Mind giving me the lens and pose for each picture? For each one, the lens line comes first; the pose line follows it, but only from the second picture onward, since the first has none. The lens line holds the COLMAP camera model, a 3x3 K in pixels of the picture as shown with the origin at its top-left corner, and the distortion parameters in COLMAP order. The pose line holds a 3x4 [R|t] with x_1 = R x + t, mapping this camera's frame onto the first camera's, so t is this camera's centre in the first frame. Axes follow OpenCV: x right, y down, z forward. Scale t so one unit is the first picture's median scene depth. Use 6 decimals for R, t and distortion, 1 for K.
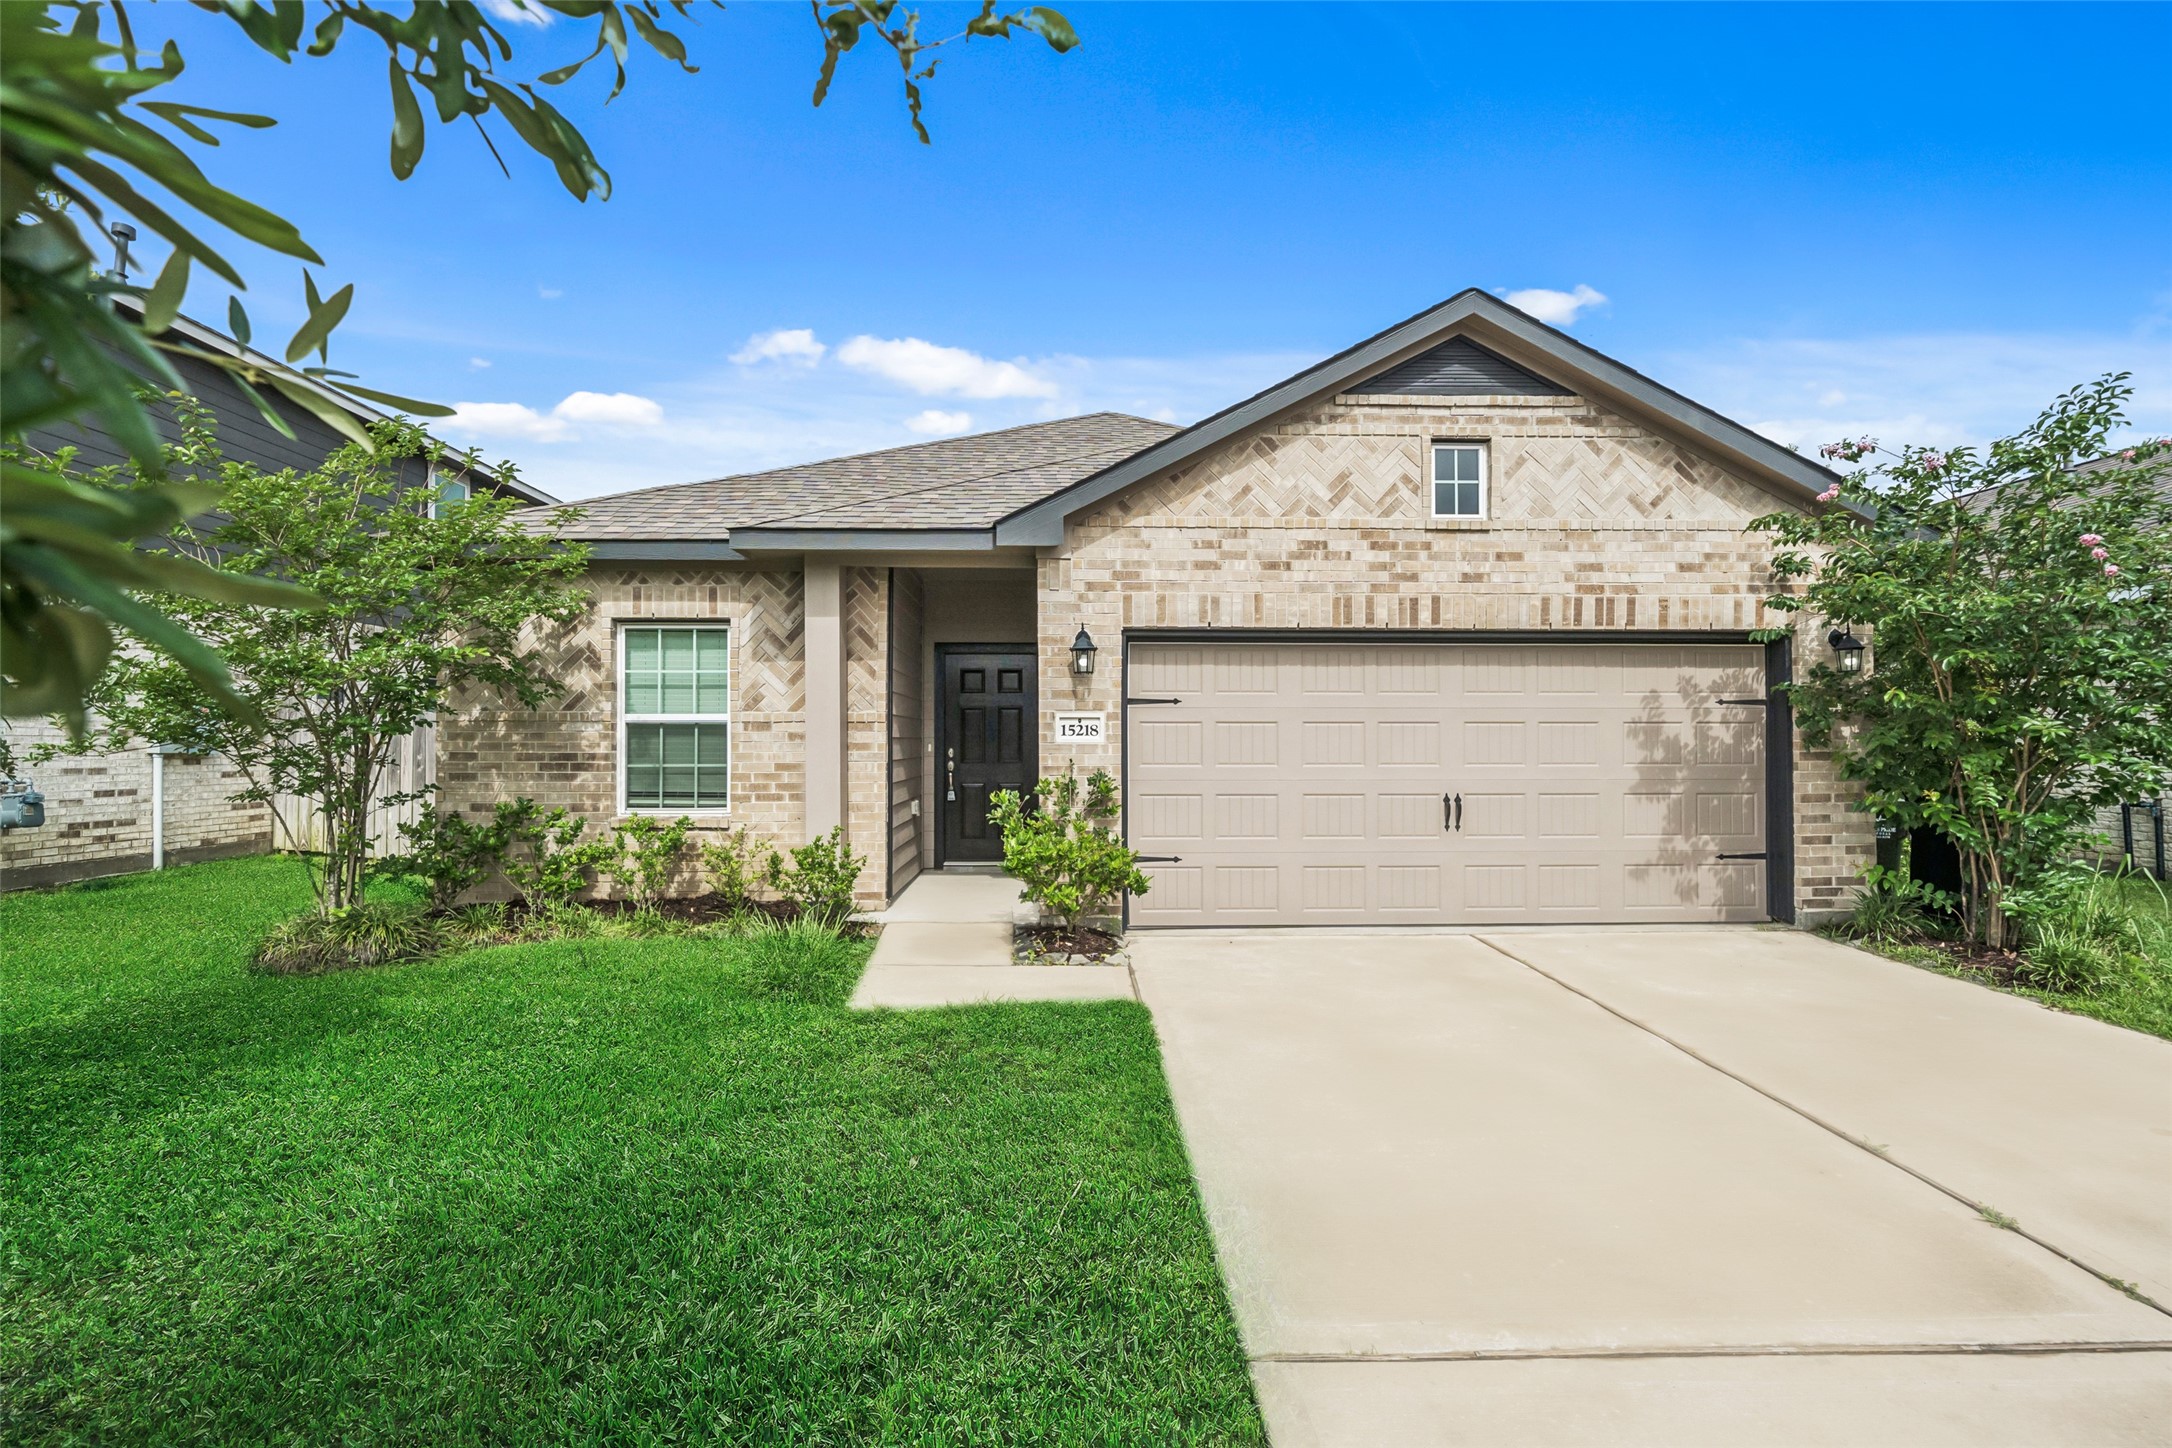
lens RADIAL K [[965.1, 0, 1086.0], [0, 965.1, 724.0], [0, 0, 1]] dist [0.001425, 0.000489]
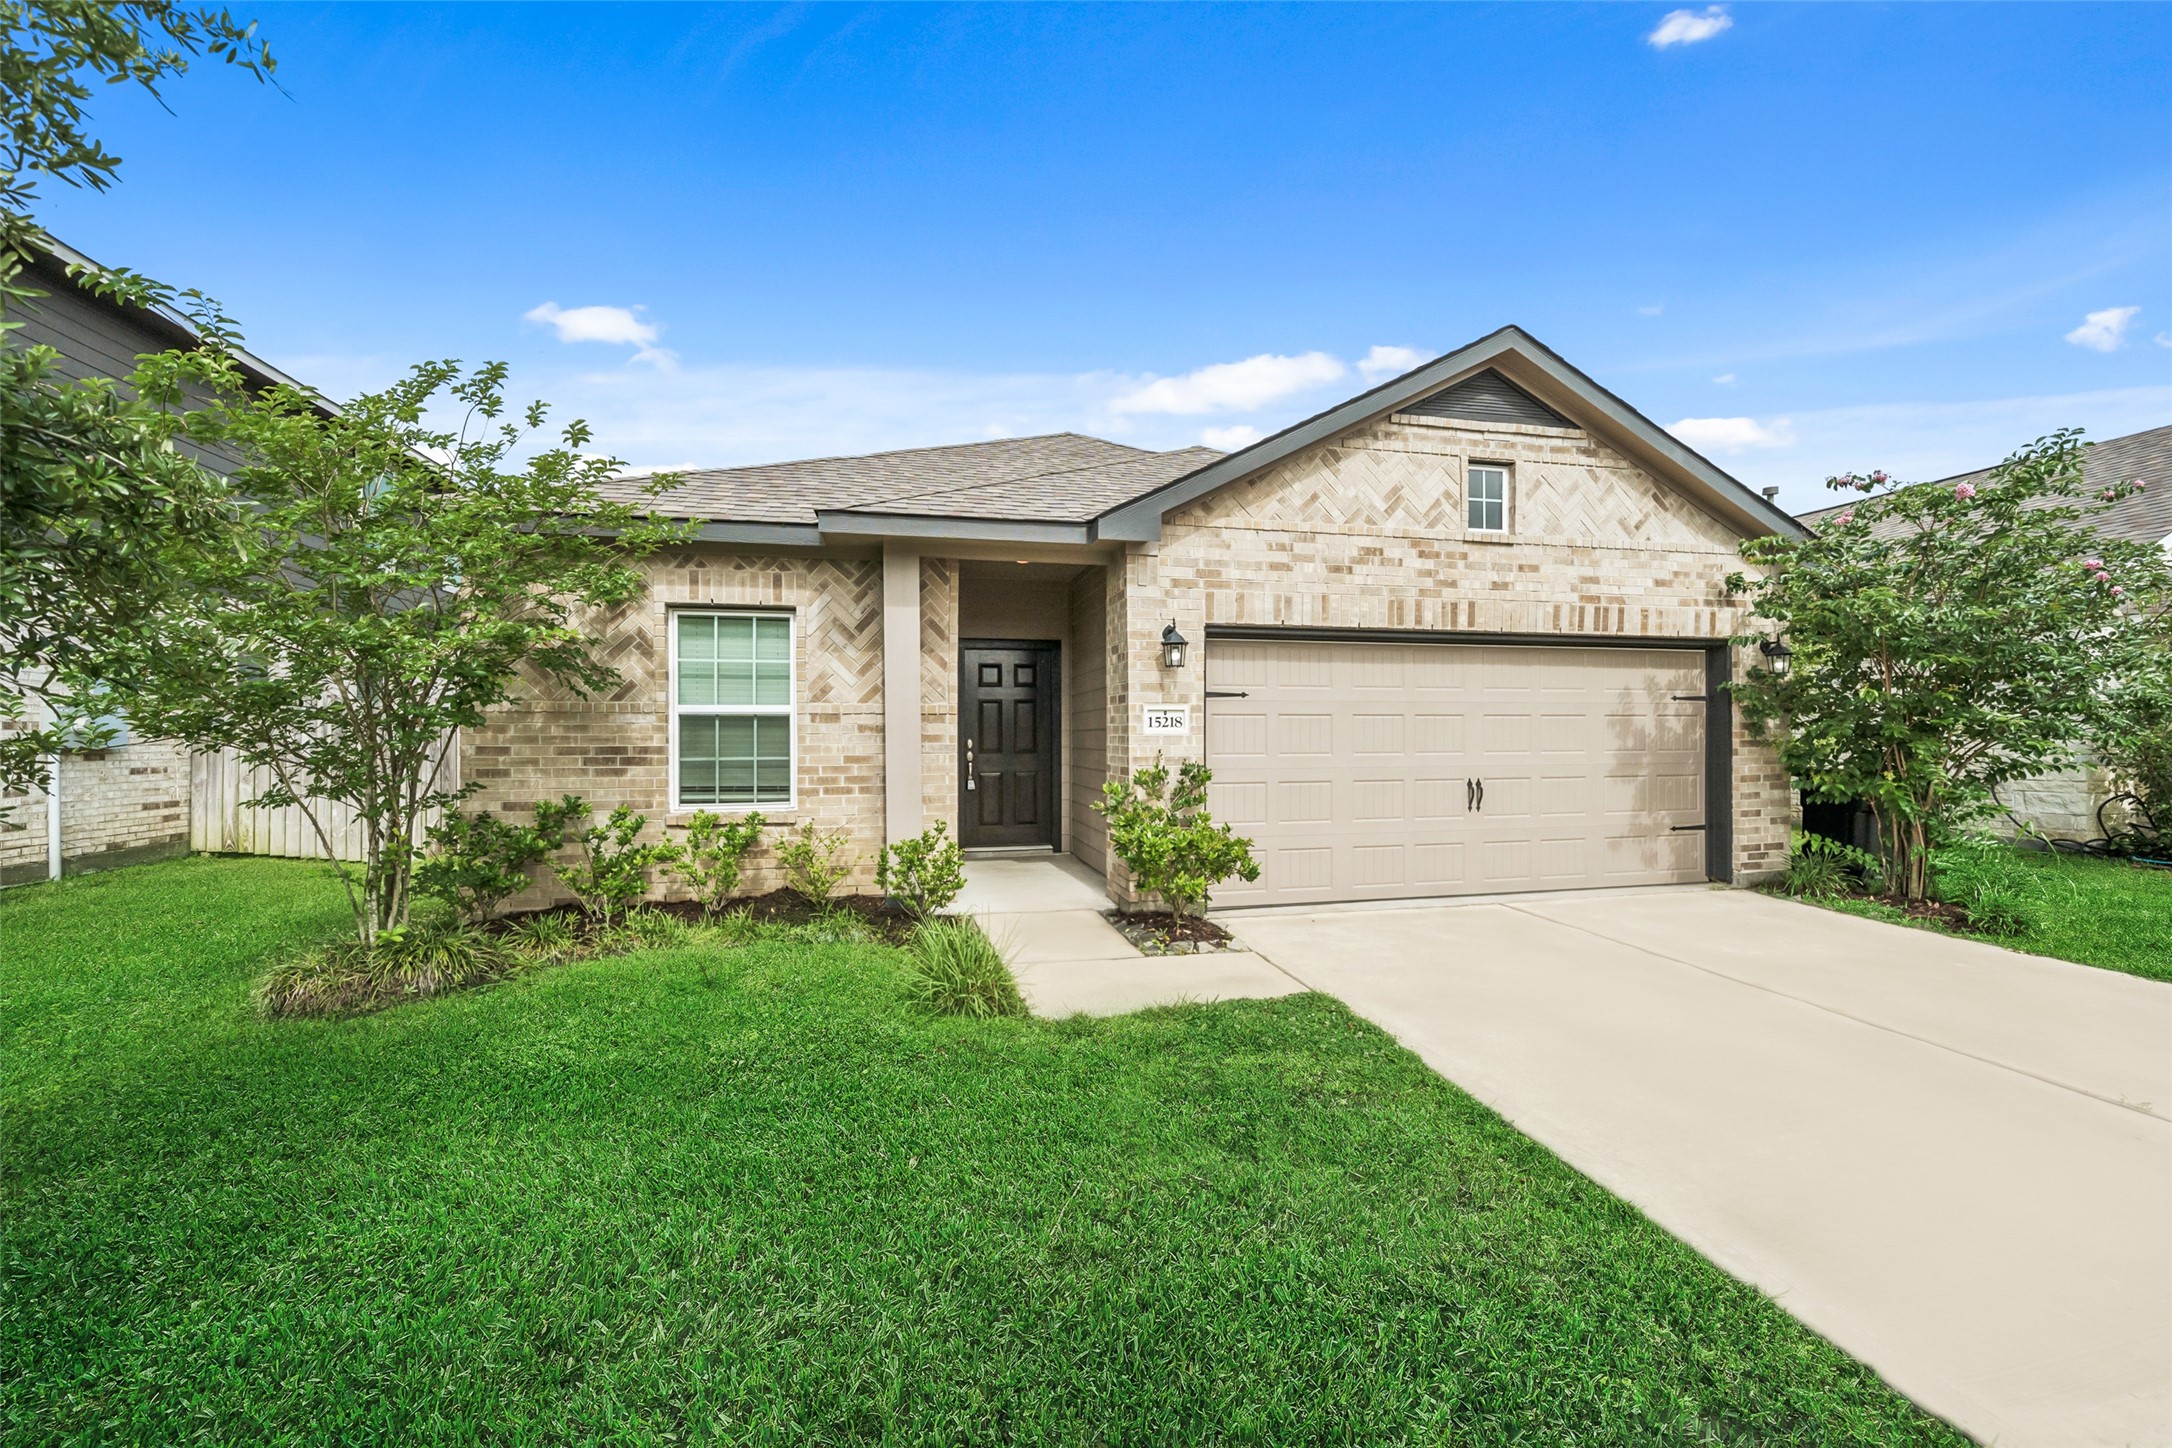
lens RADIAL K [[818.0, 0, 1086.0], [0, 818.0, 724.0], [0, 0, 1]] dist [-0.002249, -0.000385]
pose [[0.984227, -0.000479, 0.176911, -0.237718], [-0.001048, 0.999963, 0.008539, 0.001185], [-0.176909, -0.008589, 0.984190, 0.147077]]
